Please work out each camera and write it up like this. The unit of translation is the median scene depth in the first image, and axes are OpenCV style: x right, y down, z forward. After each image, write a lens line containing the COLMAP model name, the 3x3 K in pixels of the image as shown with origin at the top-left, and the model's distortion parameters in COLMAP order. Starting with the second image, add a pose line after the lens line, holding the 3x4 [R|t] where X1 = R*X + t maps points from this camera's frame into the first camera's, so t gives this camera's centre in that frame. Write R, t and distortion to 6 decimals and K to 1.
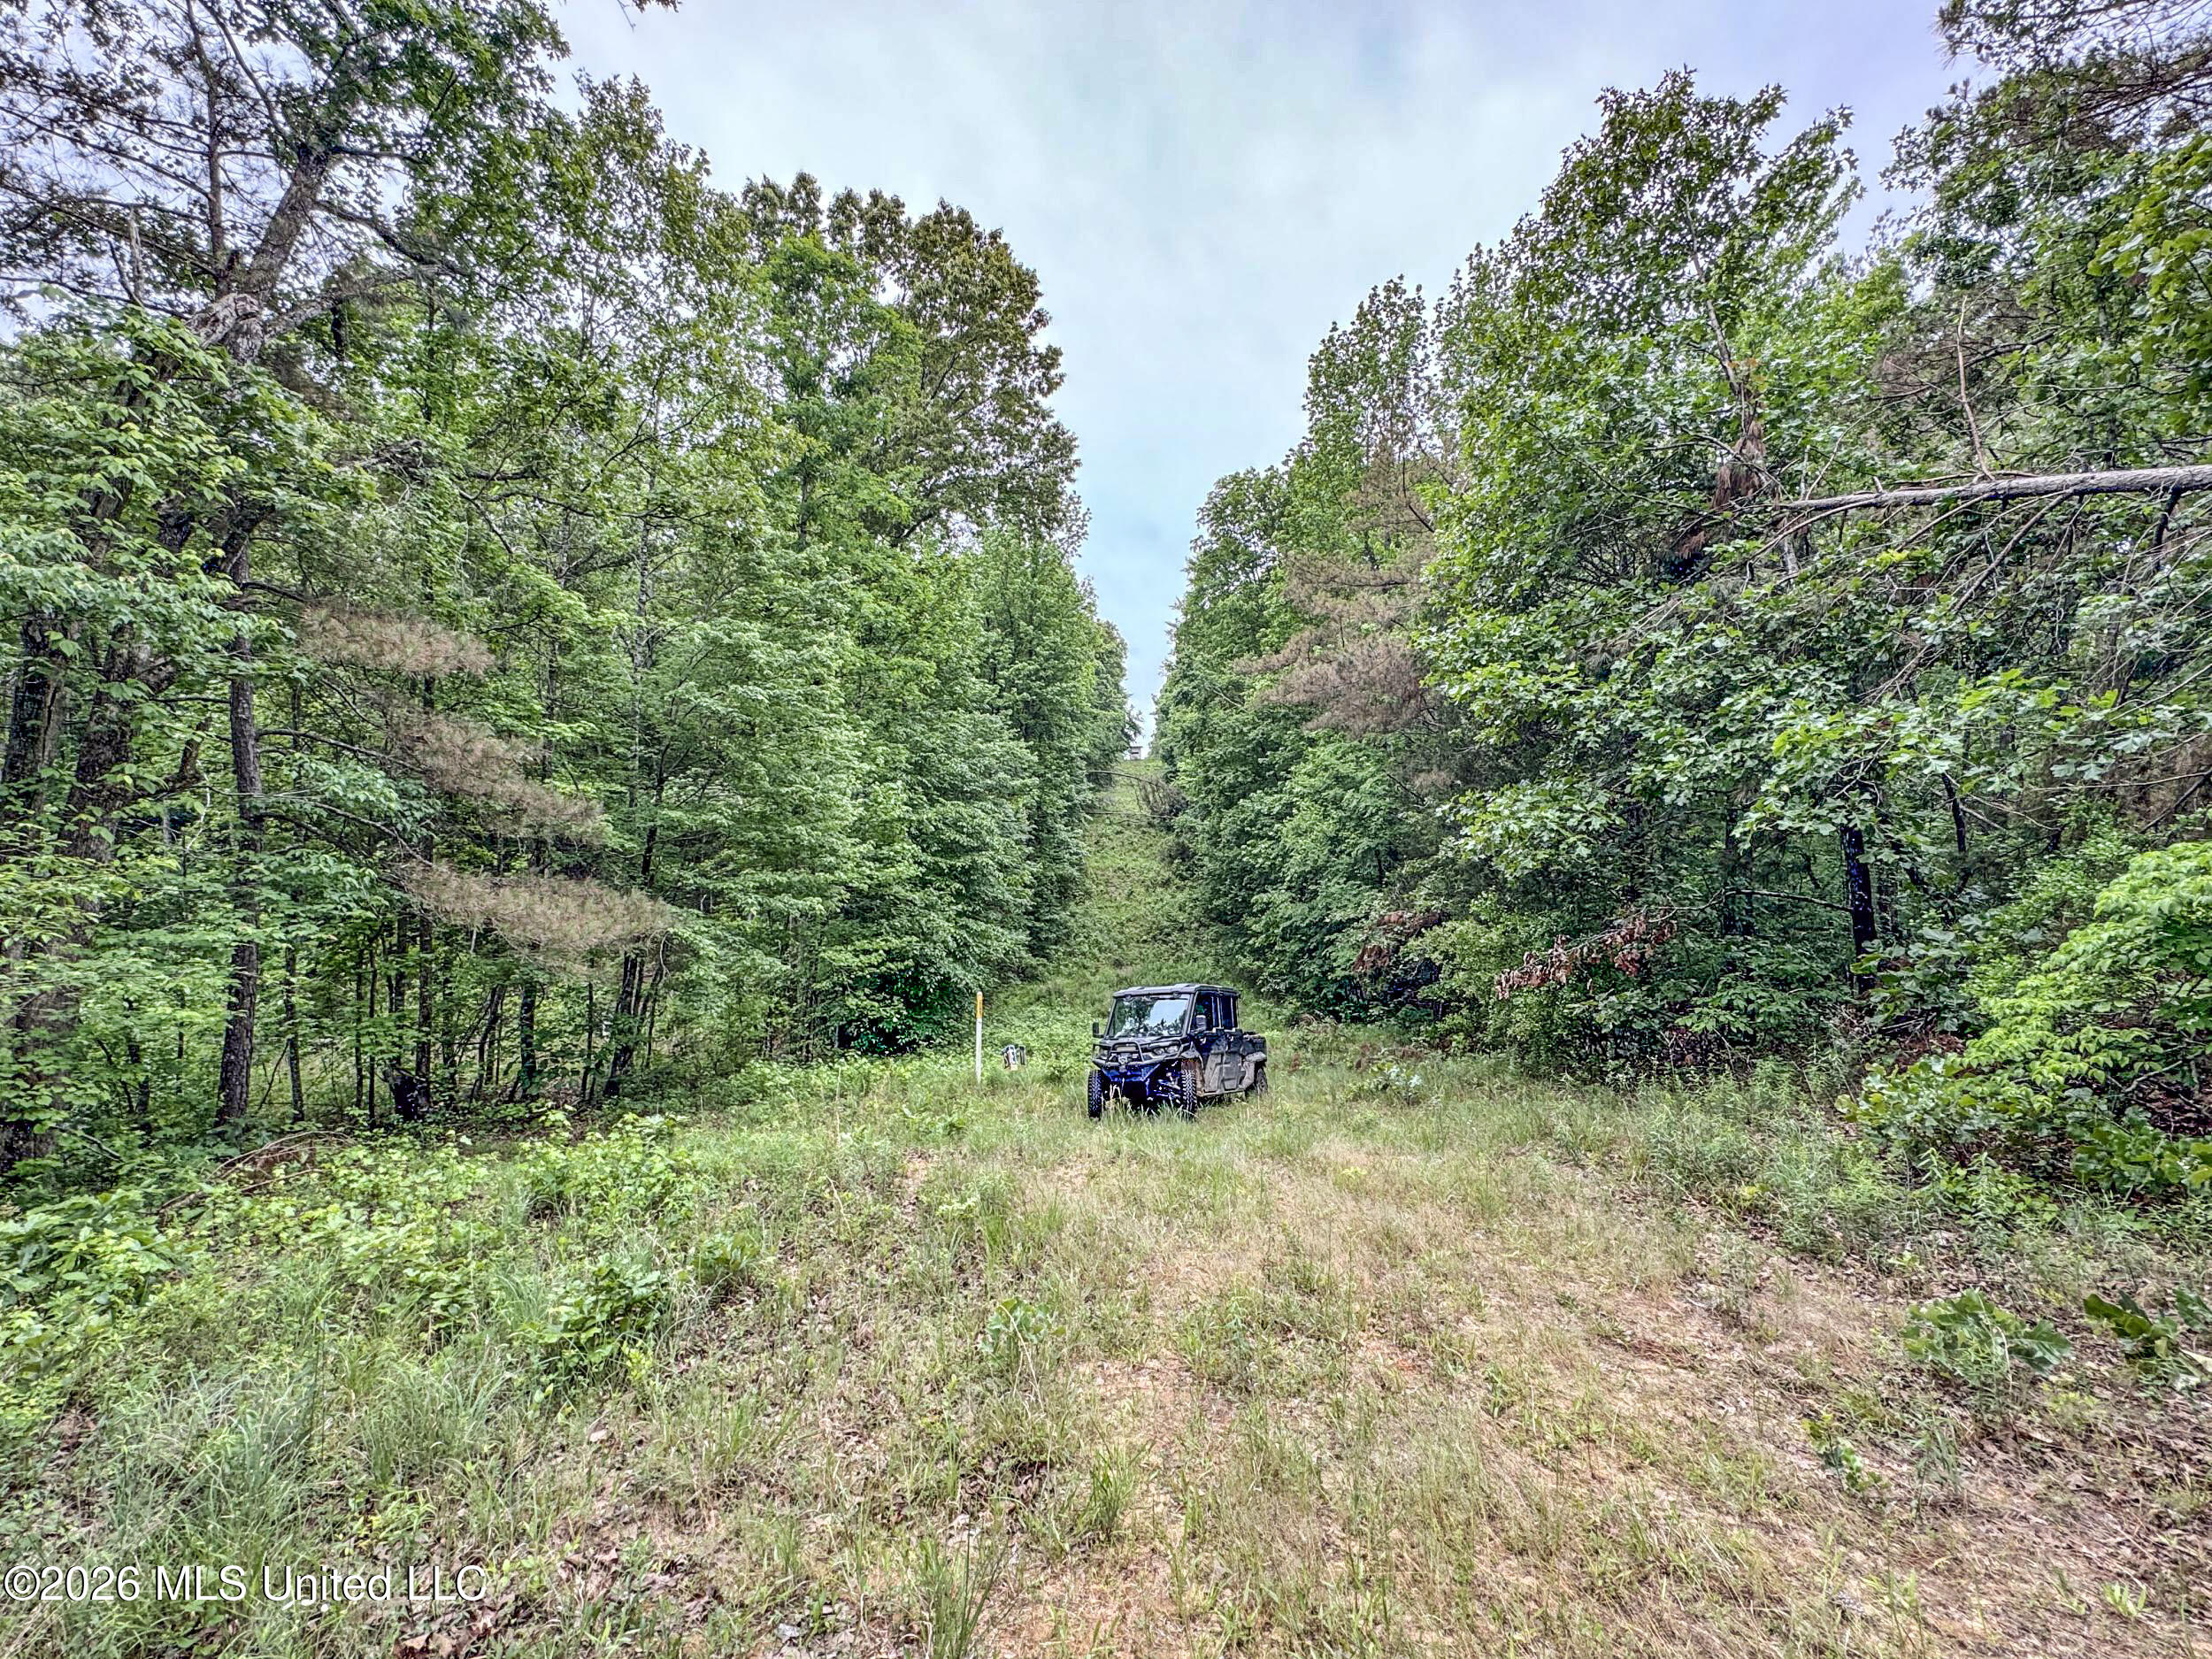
lens RADIAL K [[972.6, 0, 1106.3], [0, 972.6, 826.1], [0, 0, 1]] dist [-0.000059, -0.000001]
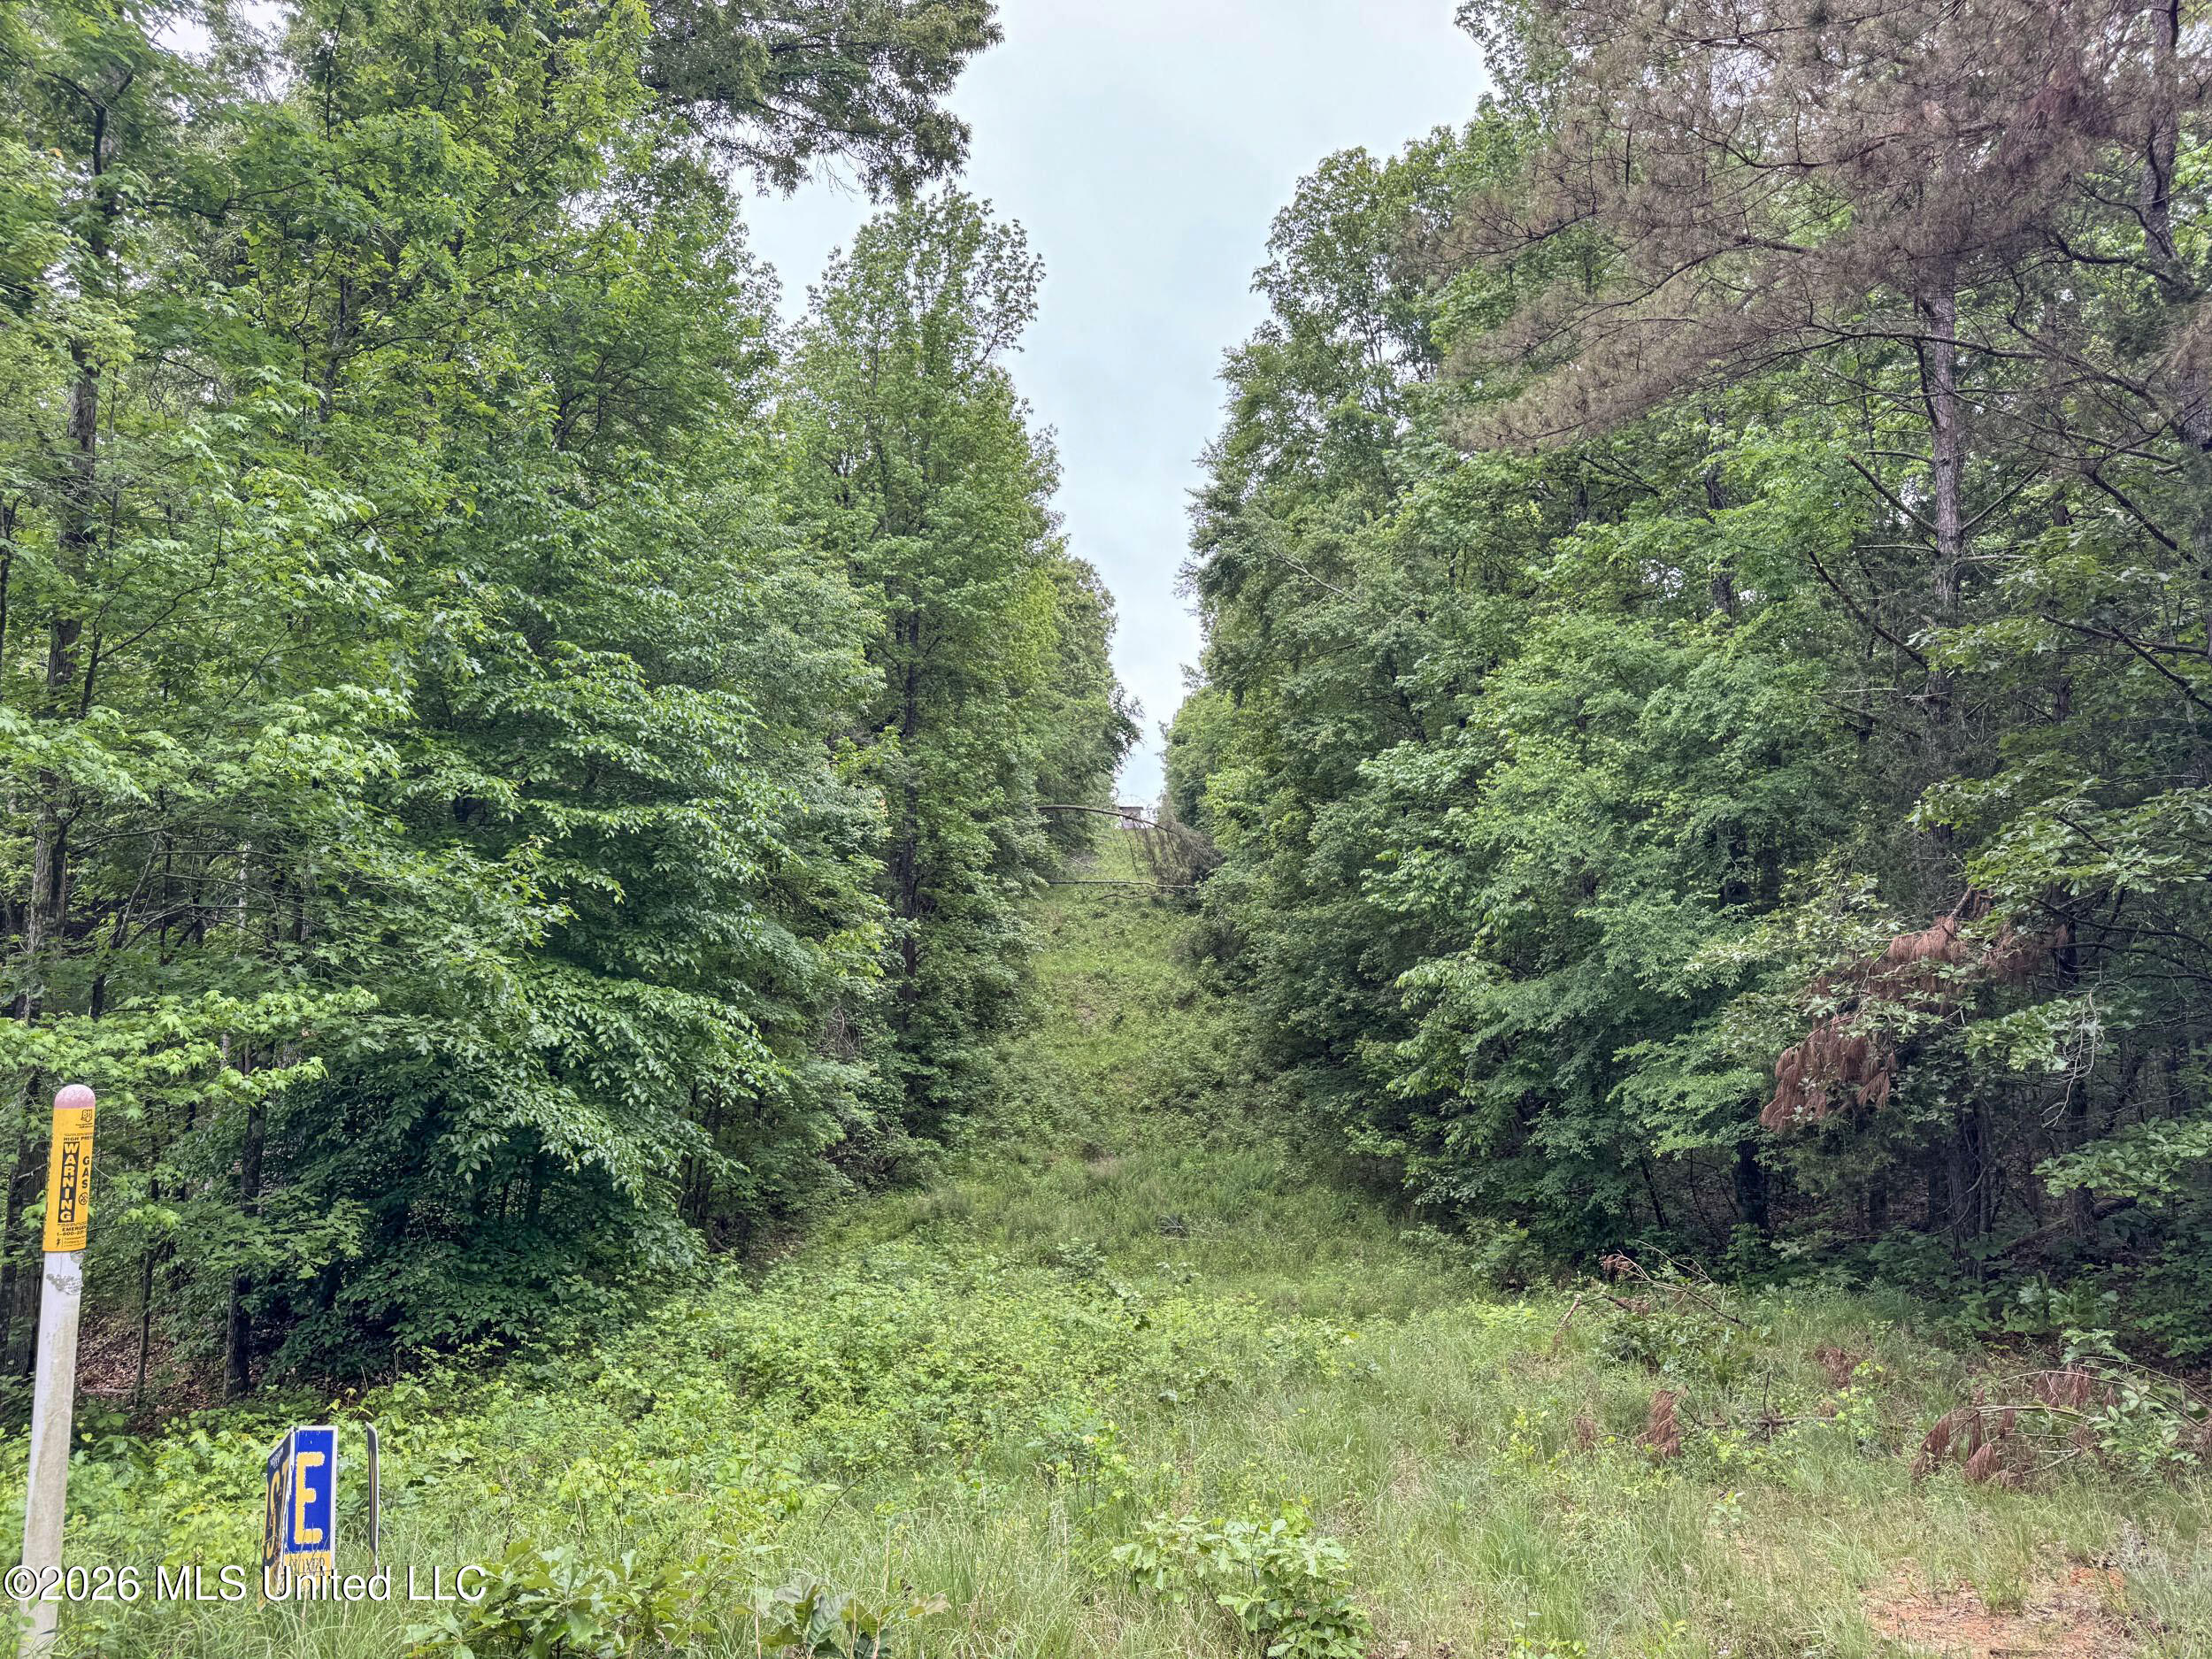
lens RADIAL K [[1542.4, 0, 1093.3], [0, 1542.4, 828.2], [0, 0, 1]] dist [0.009649, 0.000640]
pose [[0.999988, 0.003219, 0.003781, 0.012253], [-0.002899, 0.996648, -0.081761, 0.051609], [-0.004032, 0.081749, 0.996645, 0.263152]]
